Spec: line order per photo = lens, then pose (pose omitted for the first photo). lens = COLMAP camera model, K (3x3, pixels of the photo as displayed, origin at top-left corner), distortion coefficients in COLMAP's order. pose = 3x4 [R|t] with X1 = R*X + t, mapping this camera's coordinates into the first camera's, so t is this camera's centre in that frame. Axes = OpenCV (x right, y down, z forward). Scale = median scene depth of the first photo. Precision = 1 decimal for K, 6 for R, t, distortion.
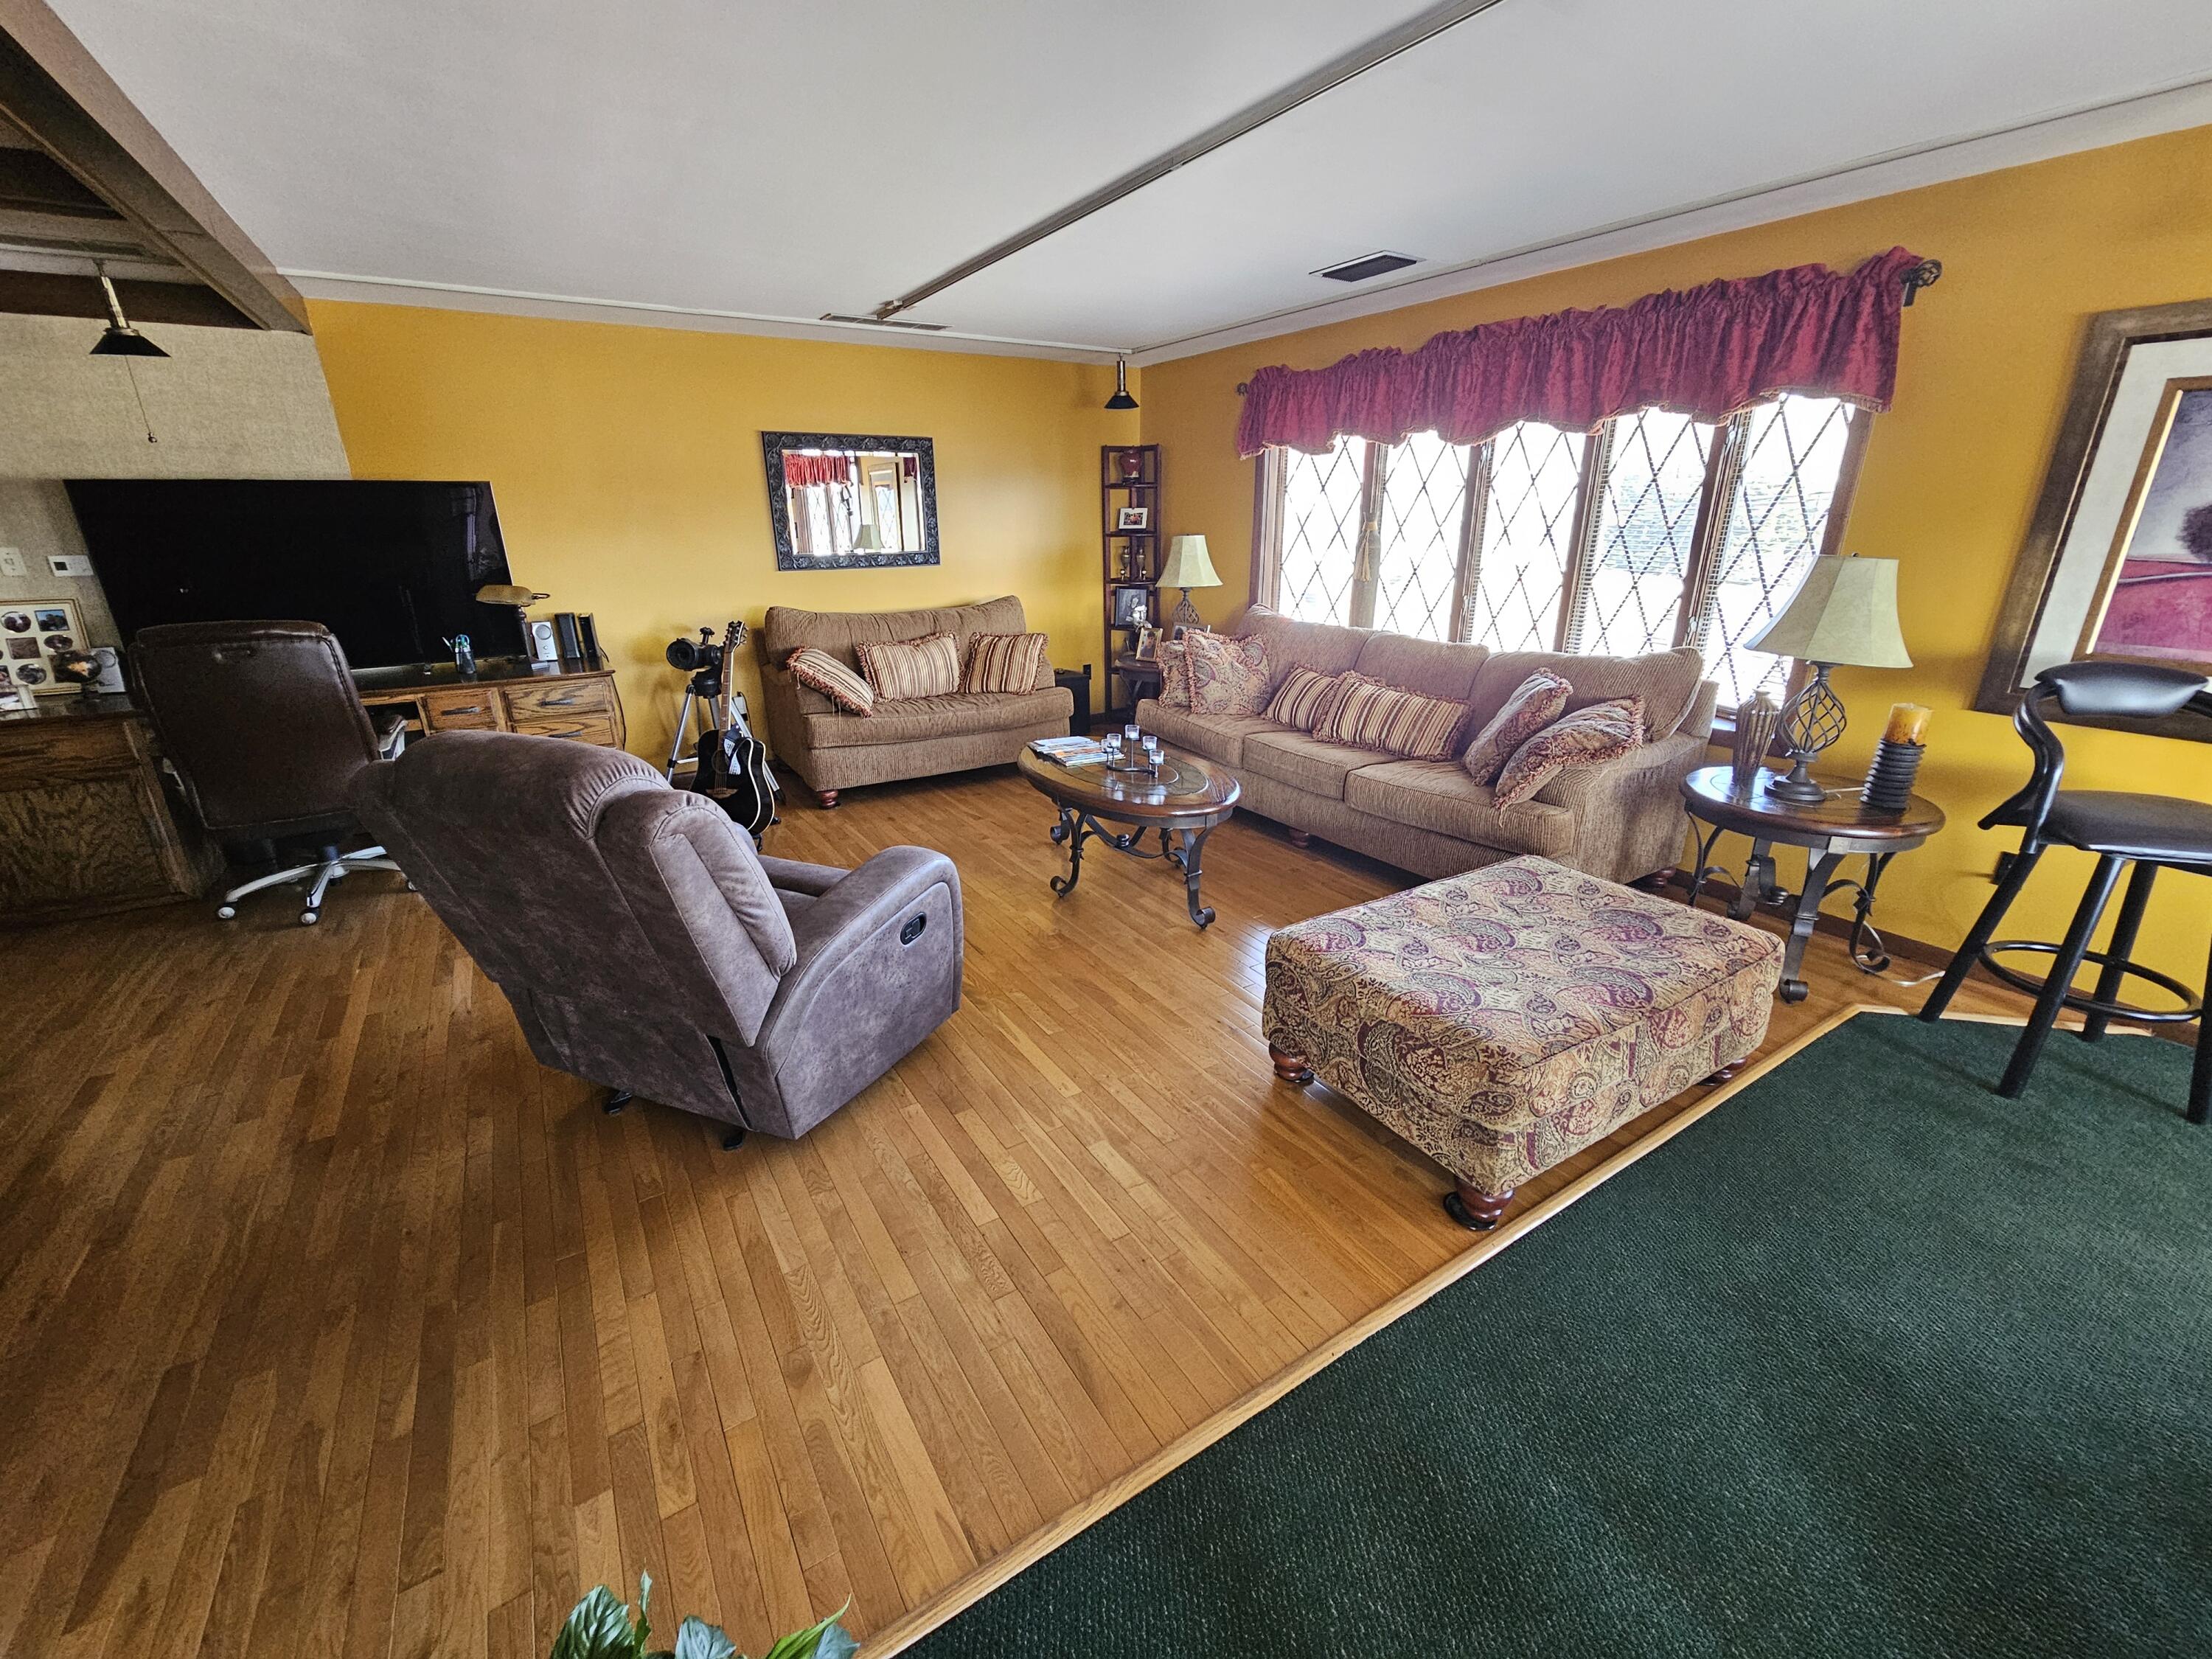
lens RADIAL K [[905.8, 0, 1106.0], [0, 905.8, 829.5], [0, 0, 1]] dist [0.000674, -0.000246]
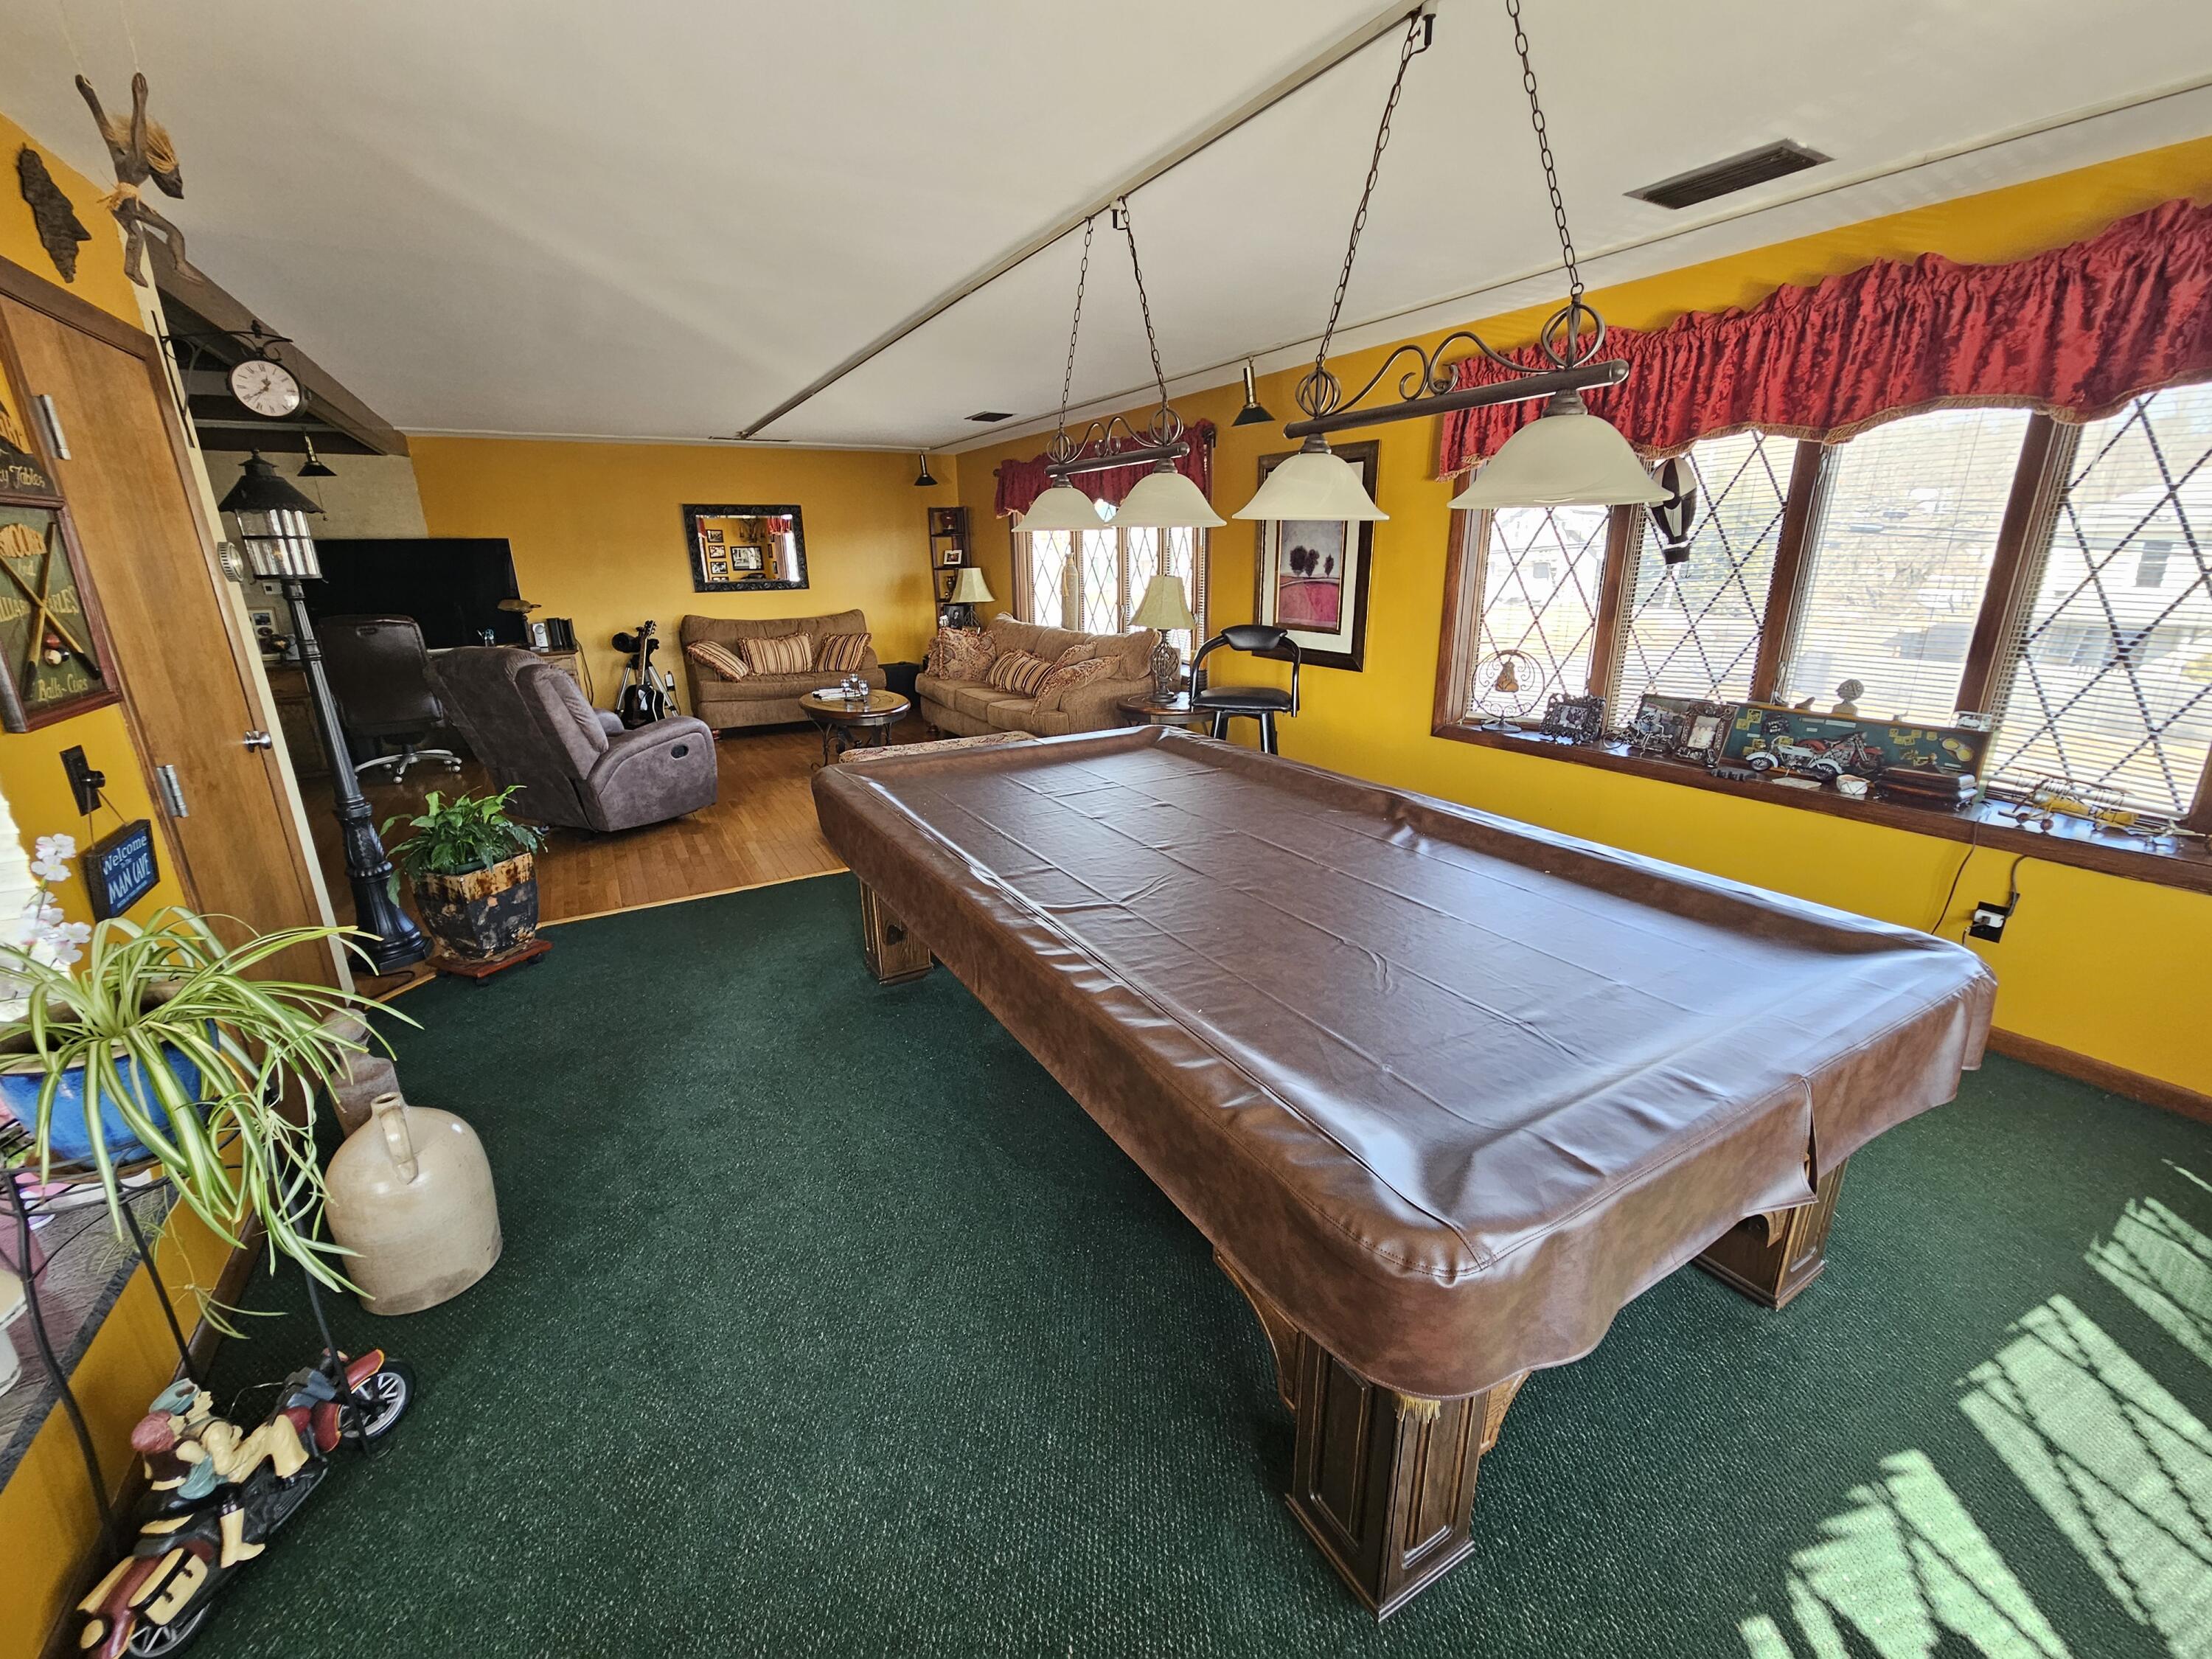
lens RADIAL K [[905.8, 0, 1106.0], [0, 905.8, 829.5], [0, 0, 1]] dist [0.000674, -0.000246]
pose [[0.999083, 0.005247, -0.042492, 0.449022], [-0.006816, 0.999297, -0.036873, 0.186998], [0.042268, 0.037129, 0.998416, -0.546684]]
